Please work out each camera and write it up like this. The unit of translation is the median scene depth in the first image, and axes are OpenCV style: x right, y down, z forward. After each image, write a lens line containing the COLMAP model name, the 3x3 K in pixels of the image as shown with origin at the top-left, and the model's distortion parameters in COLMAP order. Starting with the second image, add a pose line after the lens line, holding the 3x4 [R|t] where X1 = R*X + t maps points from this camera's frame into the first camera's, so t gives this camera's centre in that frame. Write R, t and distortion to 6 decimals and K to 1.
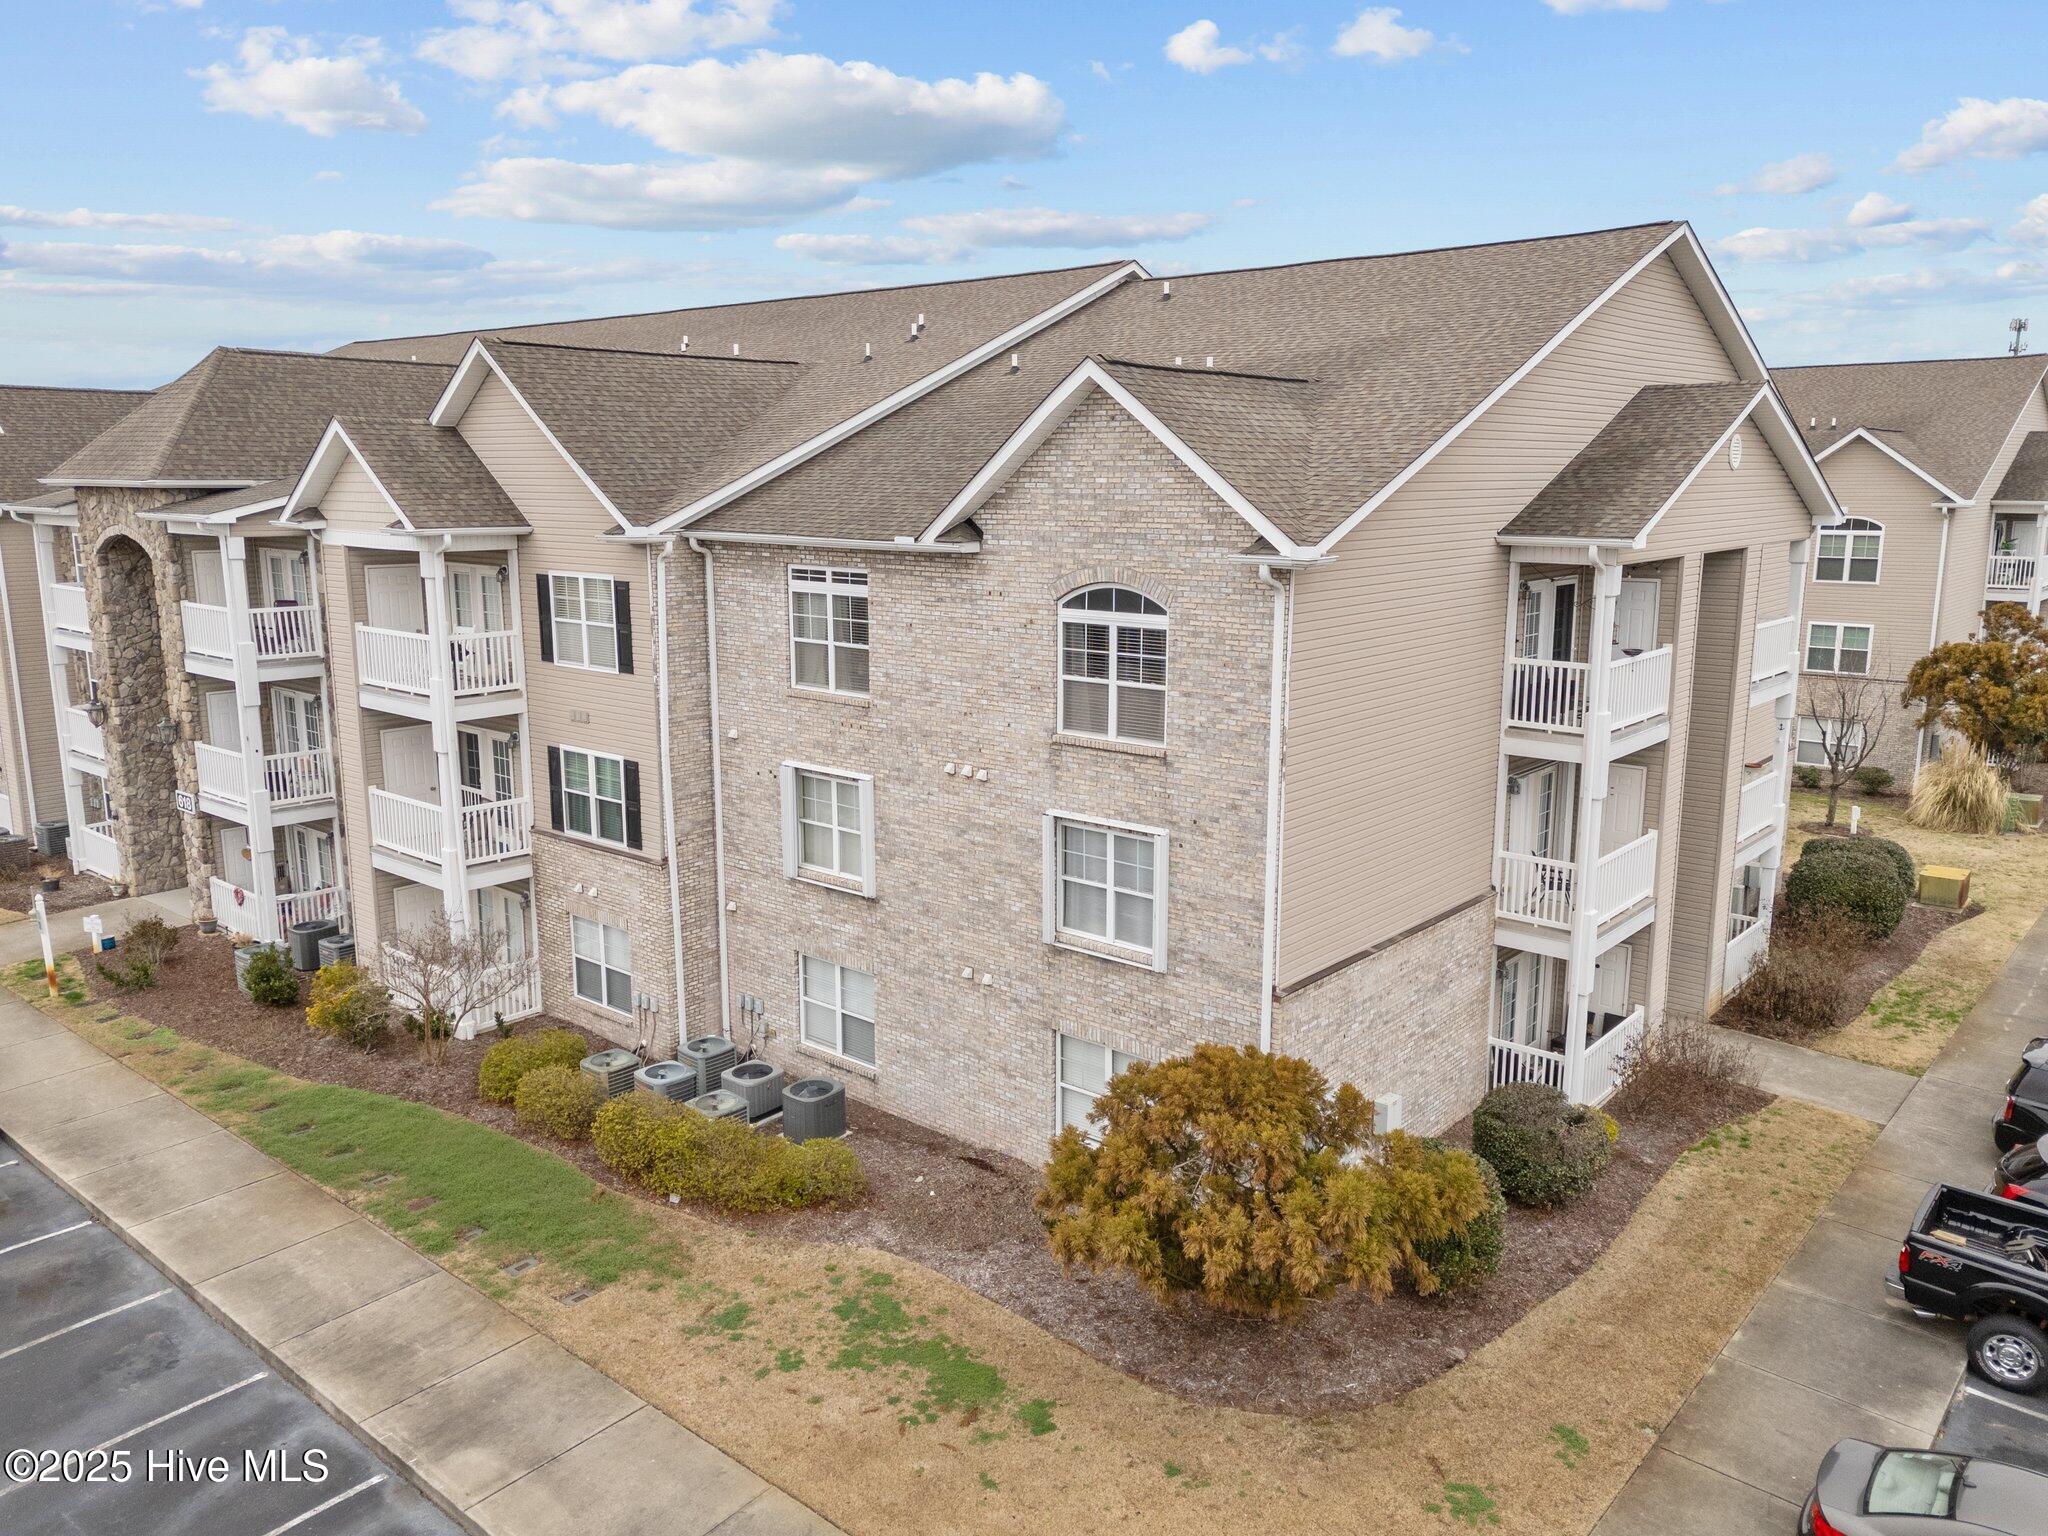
lens RADIAL K [[1481.0, 0, 1024.0], [0, 1481.0, 768.0], [0, 0, 1]] dist [0.106090, -0.137231]
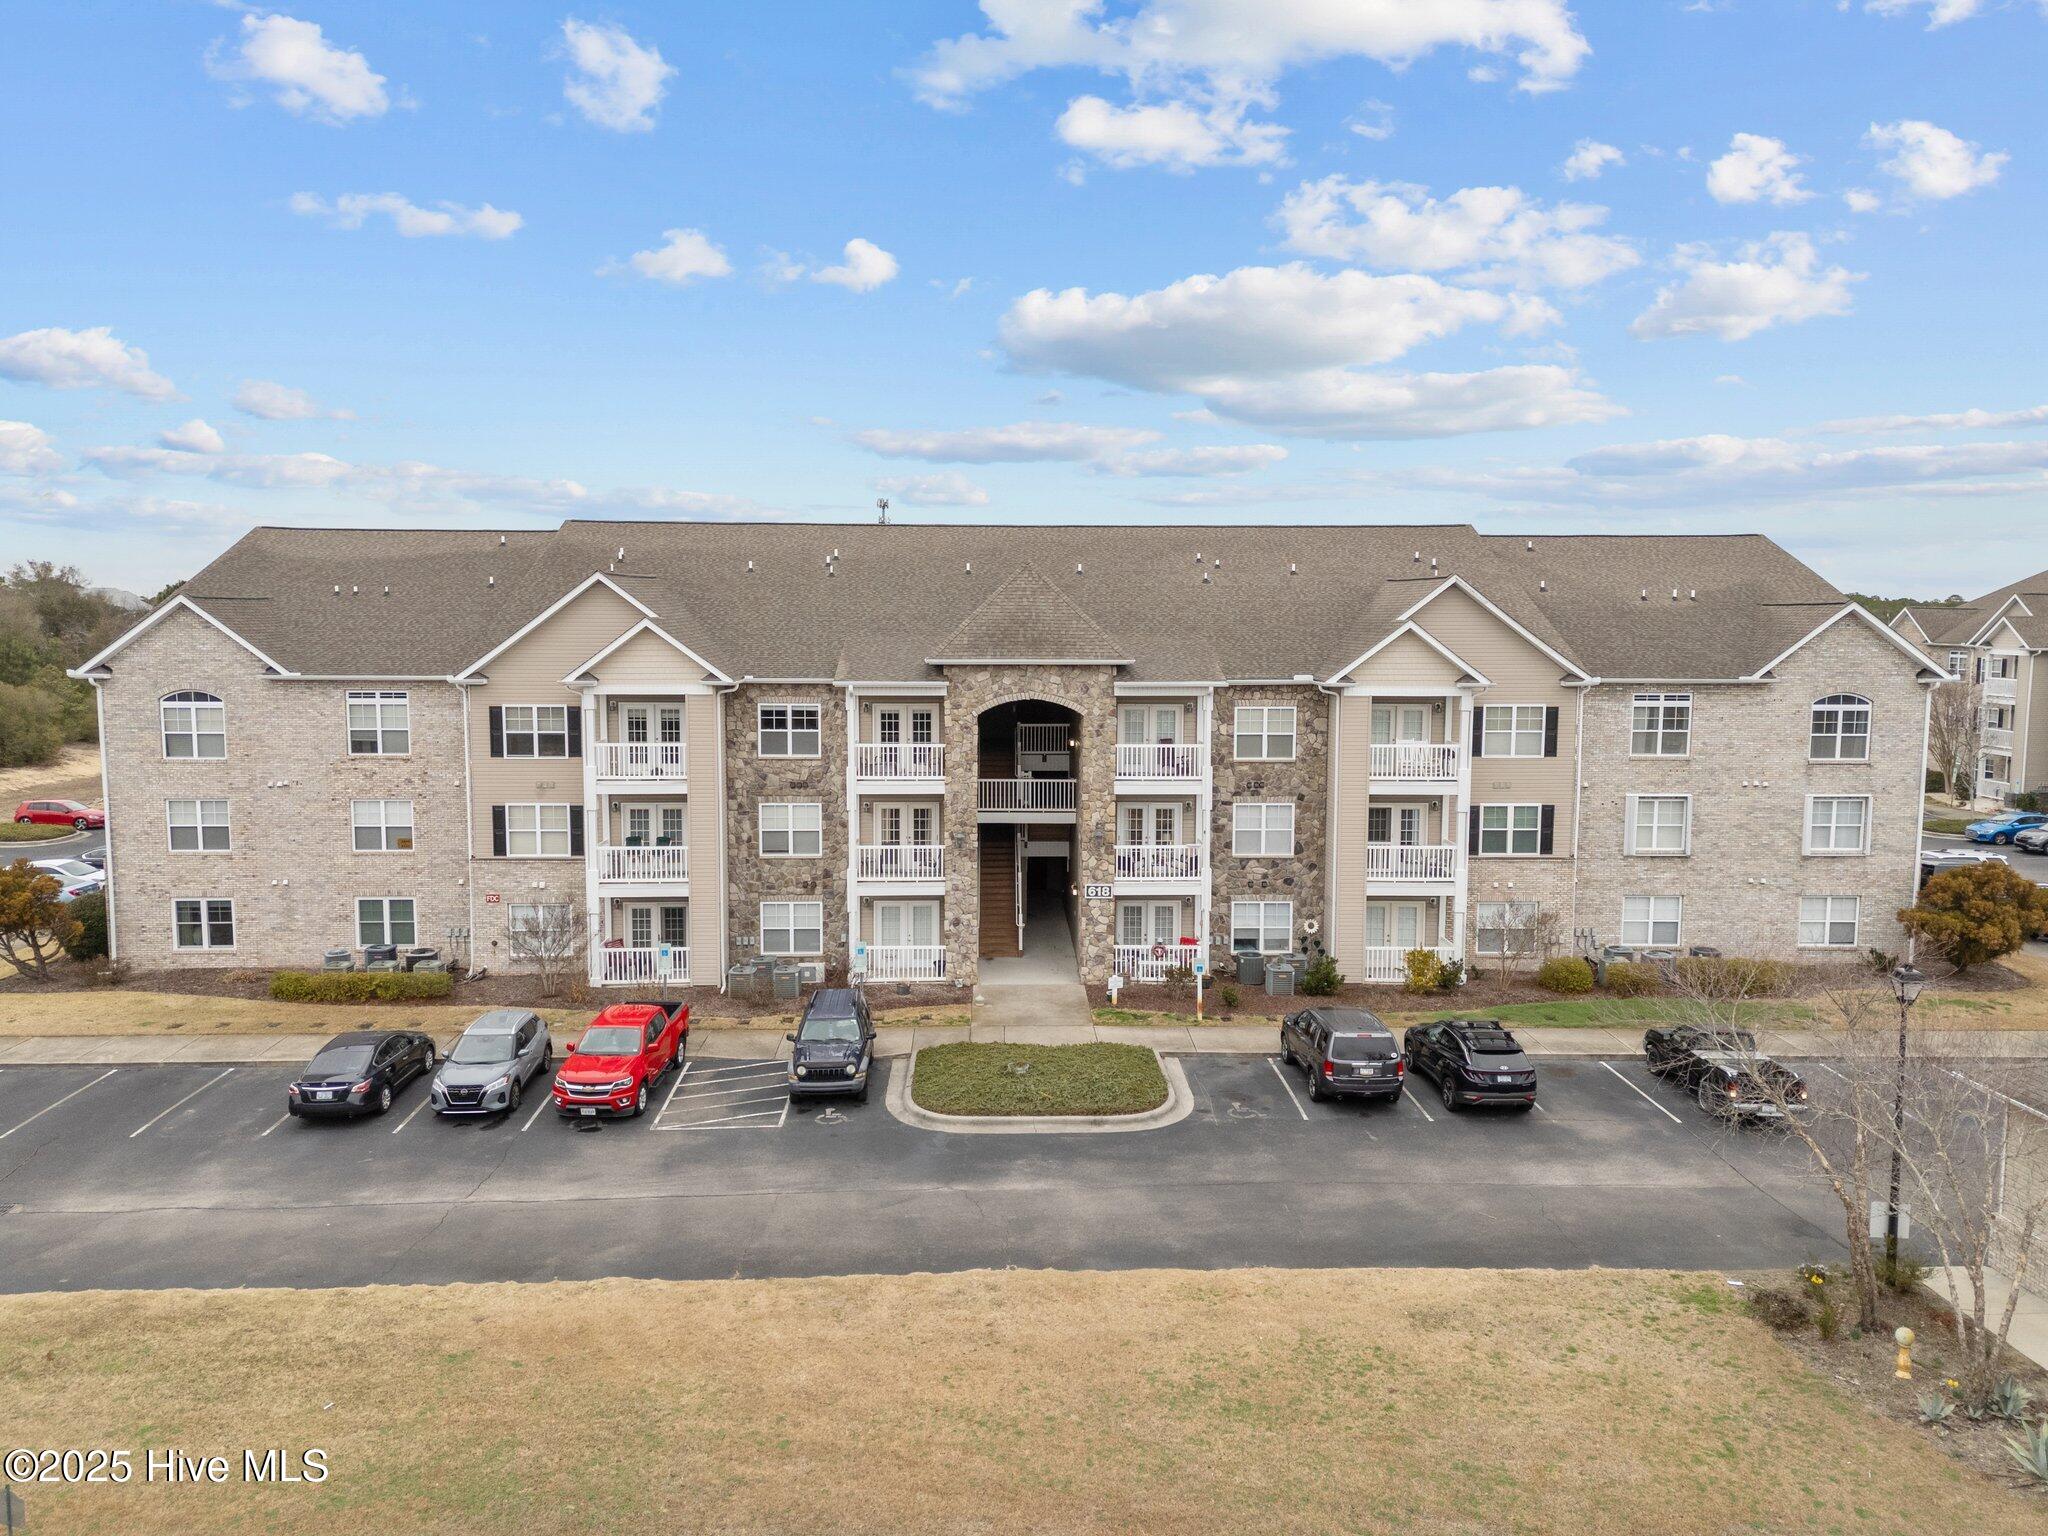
lens RADIAL K [[1481.0, 0, 1024.0], [0, 1481.0, 768.0], [0, 0, 1]] dist [0.106090, -0.137231]
pose [[0.755102, -0.072428, 0.651595, -2.181460], [0.125129, 0.991530, -0.034793, -0.074369], [-0.643556, 0.107806, 0.757769, 0.026872]]
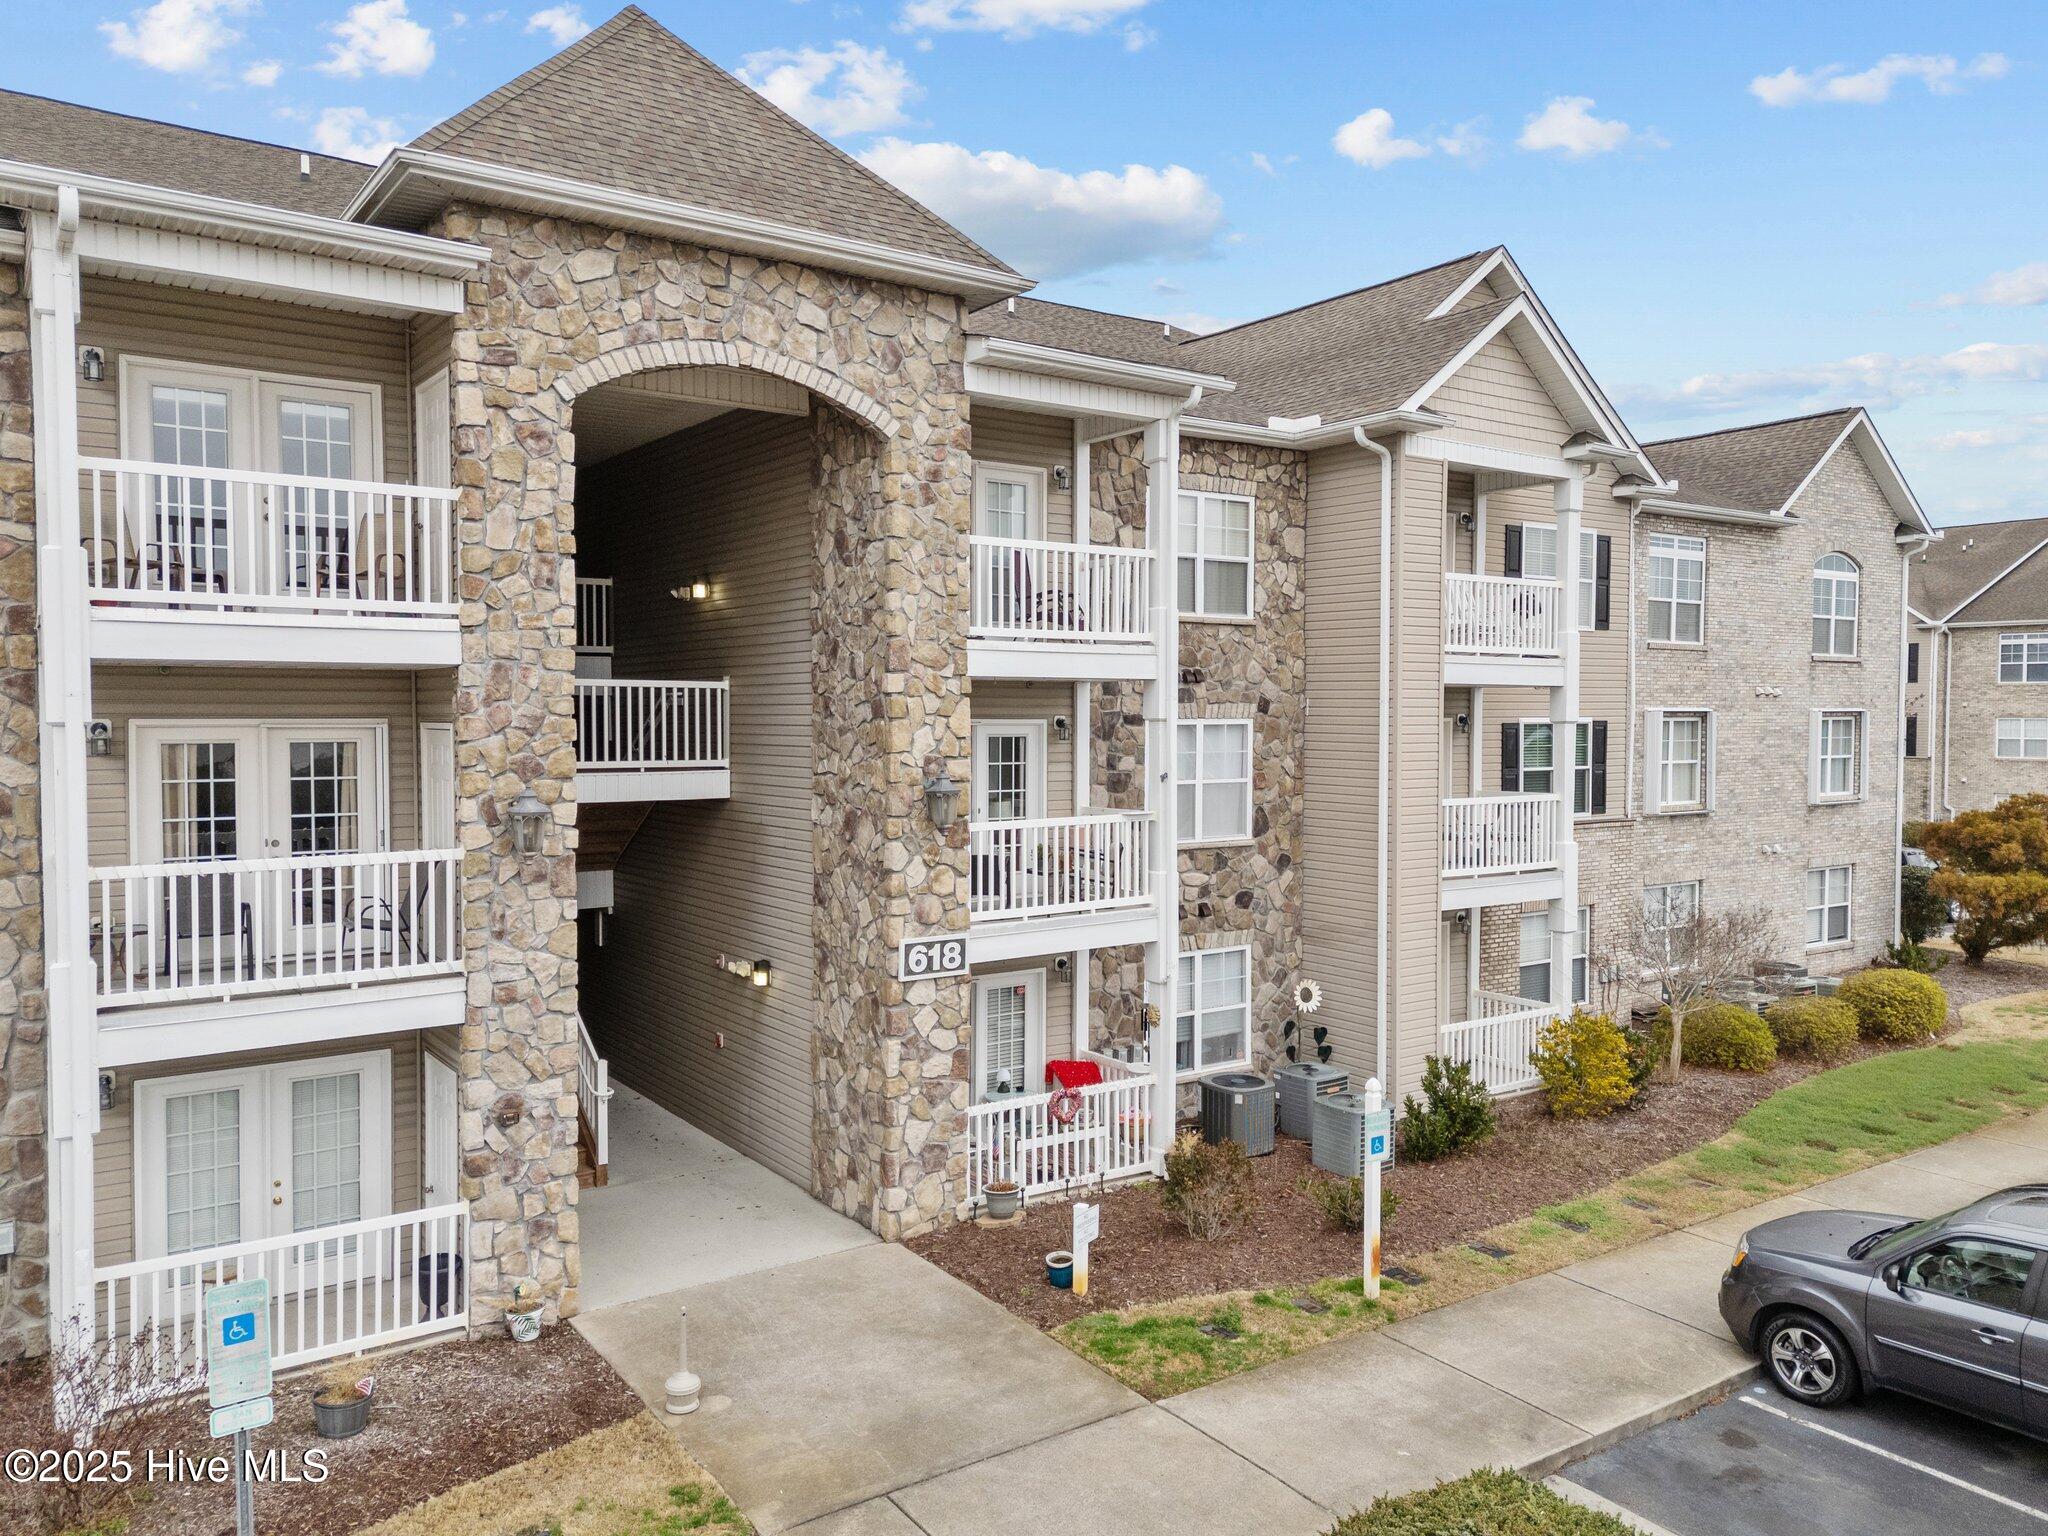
lens RADIAL K [[1481.0, 0, 1024.0], [0, 1481.0, 768.0], [0, 0, 1]] dist [0.106090, -0.137231]
pose [[0.261985, -0.041746, 0.964169, -1.472946], [0.182231, 0.983231, -0.006945, -0.040892], [-0.947711, 0.177521, 0.265199, 1.244795]]
